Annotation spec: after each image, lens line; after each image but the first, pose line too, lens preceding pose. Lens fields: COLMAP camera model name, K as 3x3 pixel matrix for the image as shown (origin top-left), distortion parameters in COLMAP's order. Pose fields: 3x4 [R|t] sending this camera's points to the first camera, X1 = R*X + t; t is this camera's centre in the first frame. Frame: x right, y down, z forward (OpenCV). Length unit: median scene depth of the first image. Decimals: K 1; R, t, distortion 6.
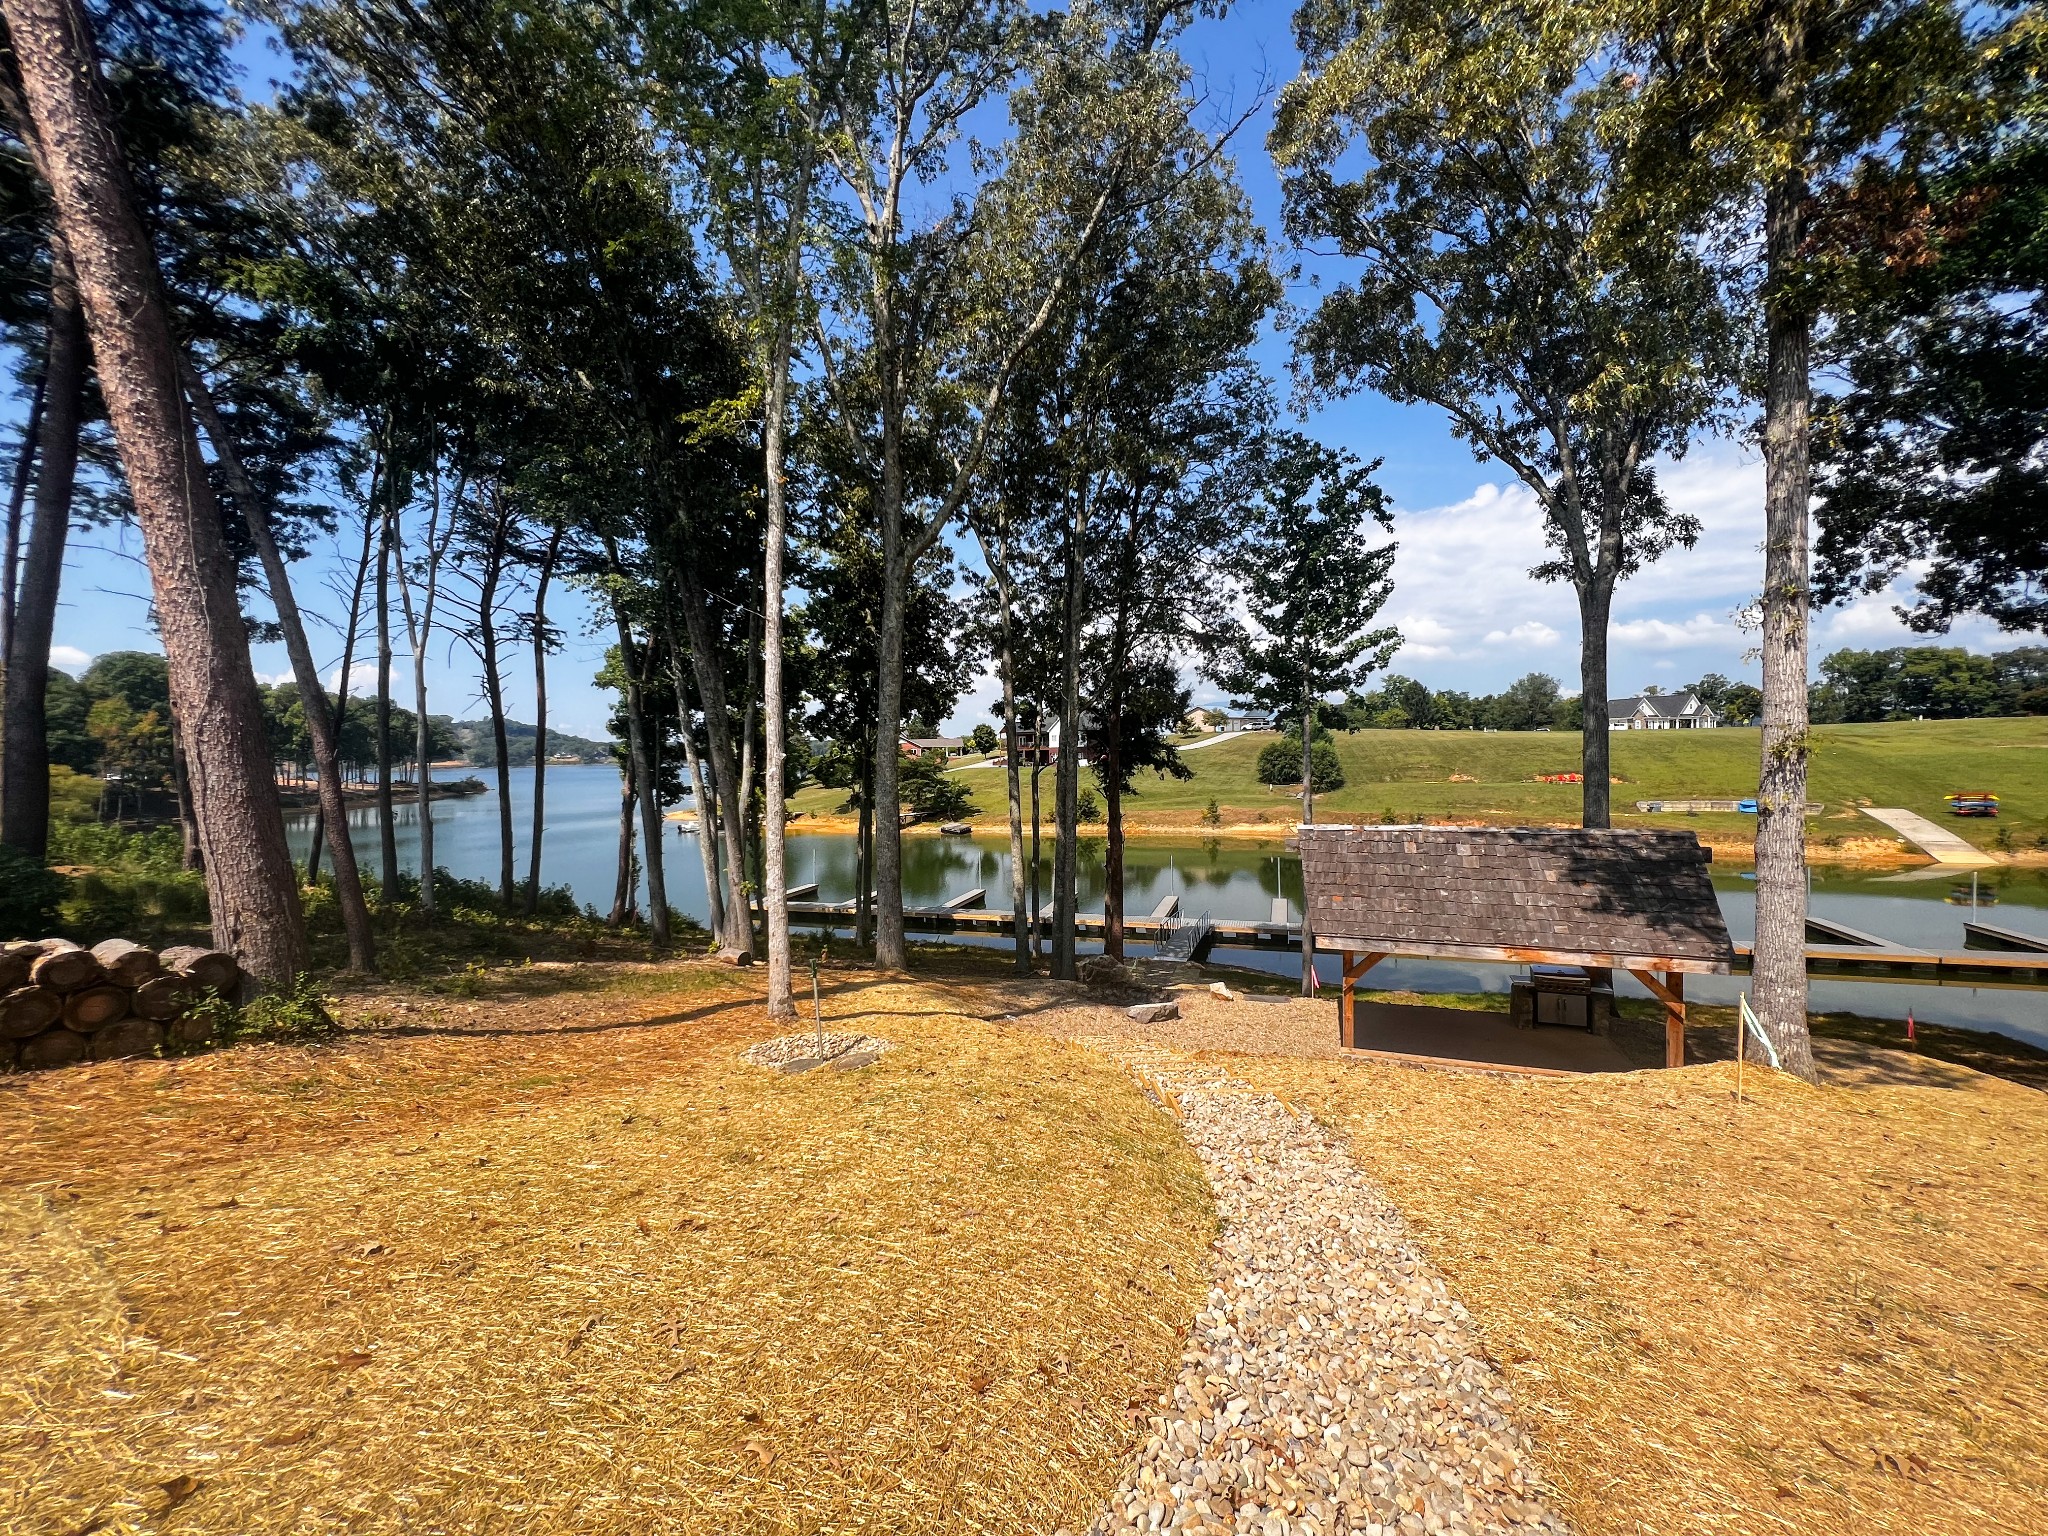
lens RADIAL K [[1677.1, 0, 1024.0], [0, 1677.1, 768.0], [0, 0, 1]] dist [-0.002668, -0.000712]
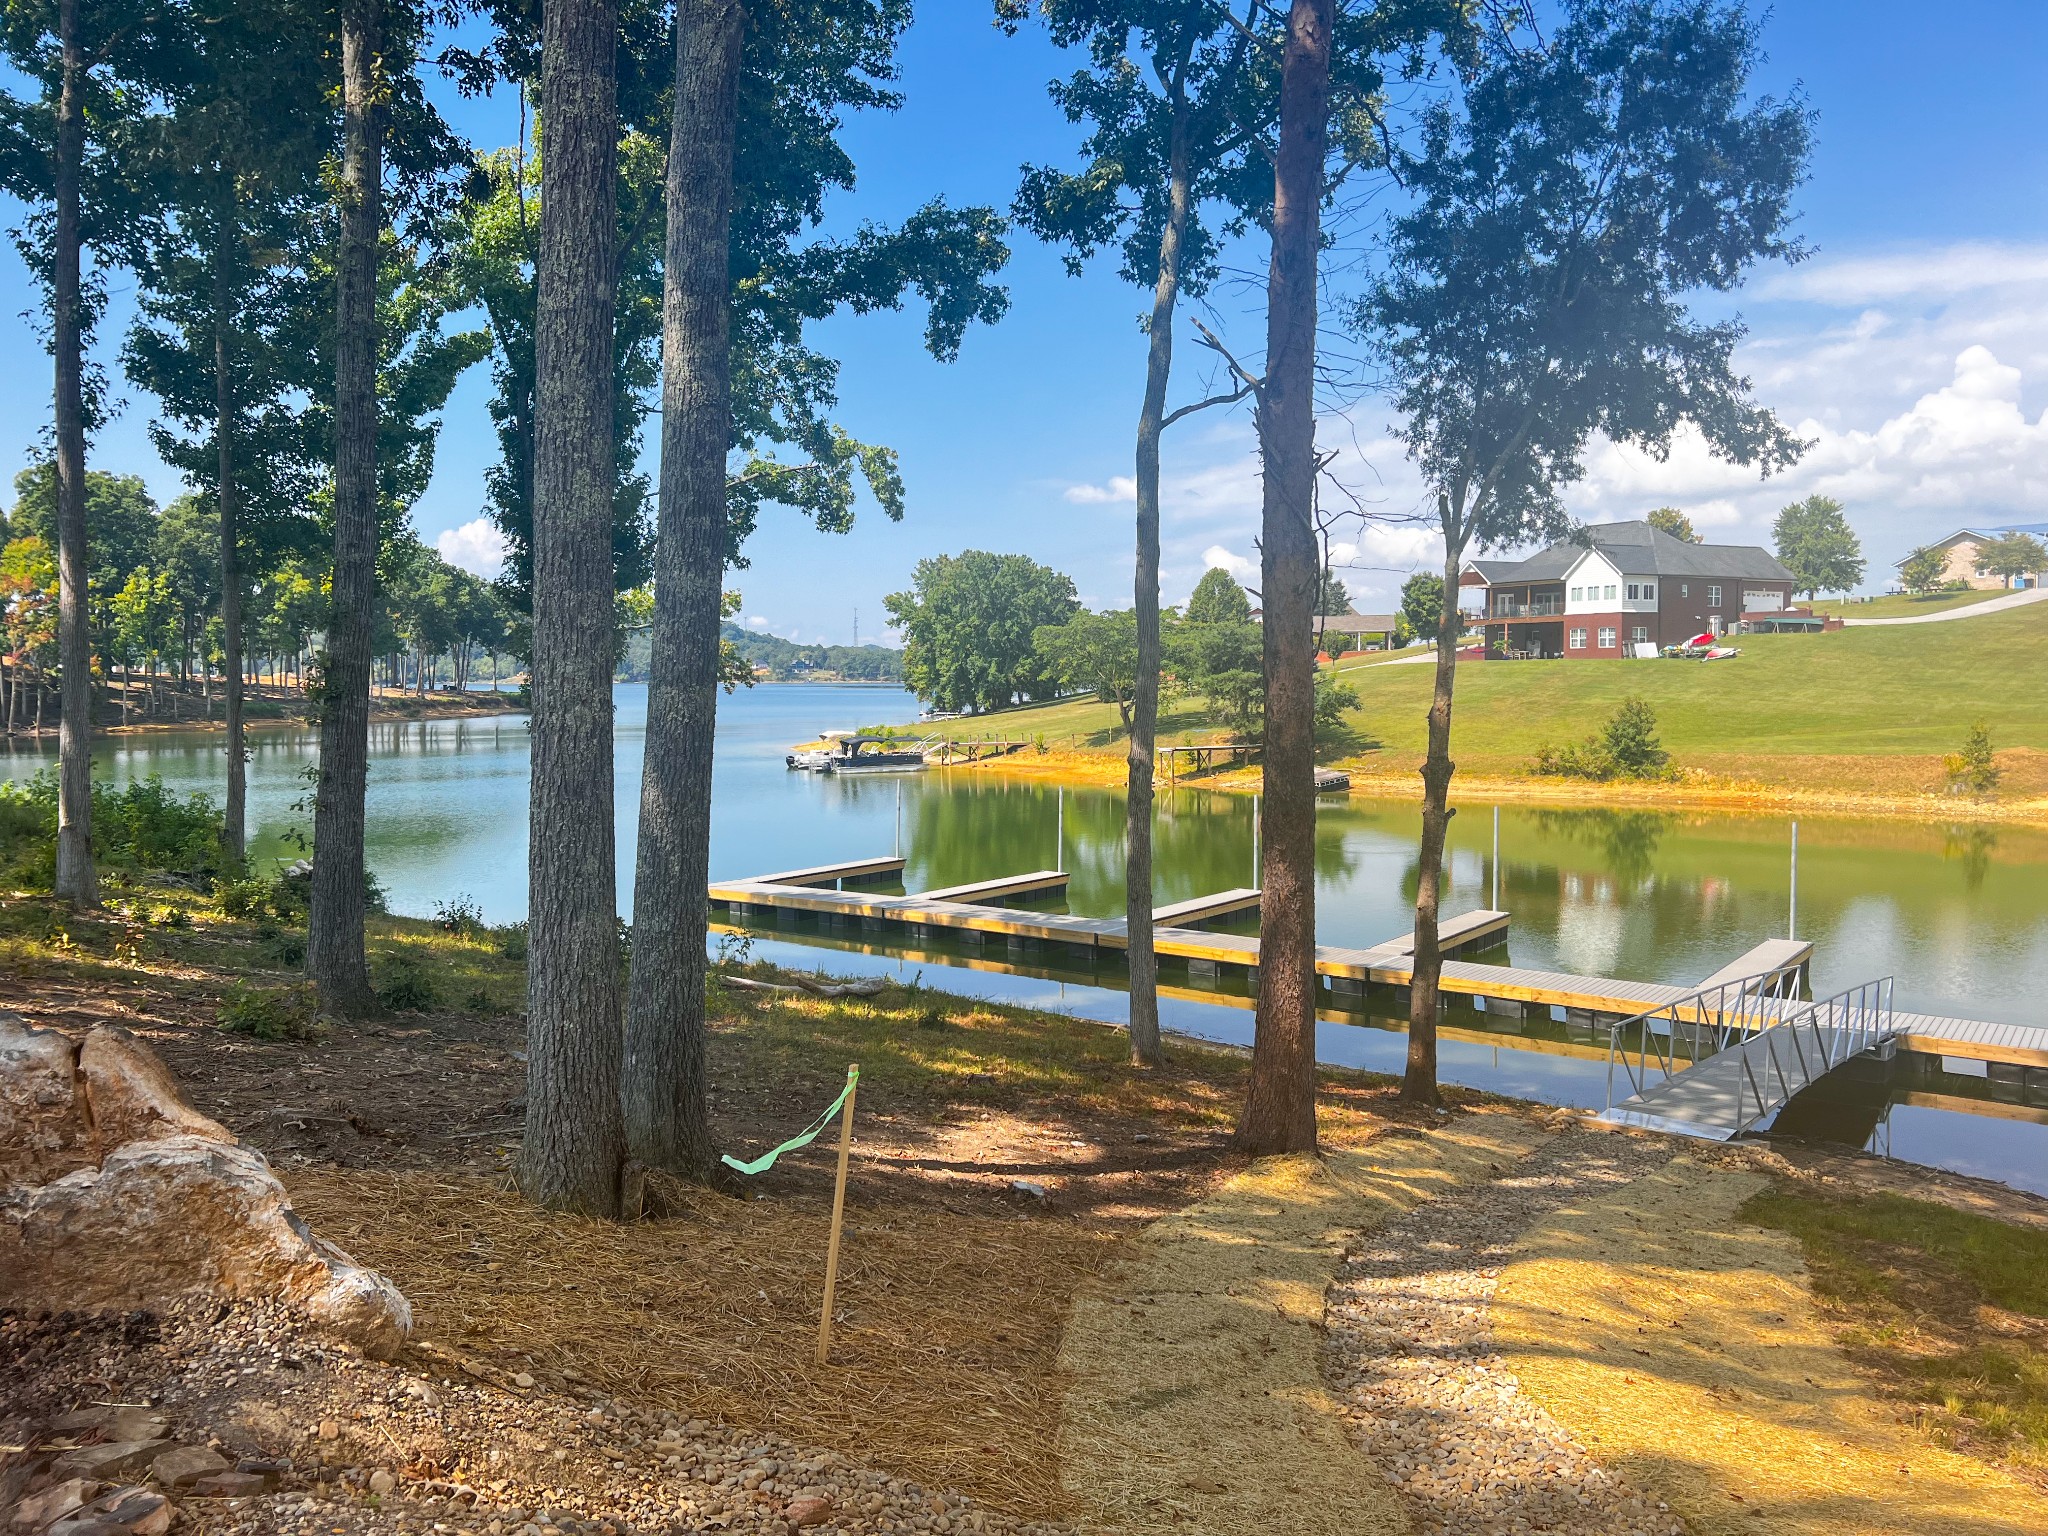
lens RADIAL K [[1677.1, 0, 1024.0], [0, 1677.1, 768.0], [0, 0, 1]] dist [-0.002668, -0.000712]
pose [[0.893070, 0.027976, -0.449048, 0.090236], [-0.059857, 0.996581, -0.056957, 0.062767], [0.445919, 0.077745, 0.891691, 0.564724]]
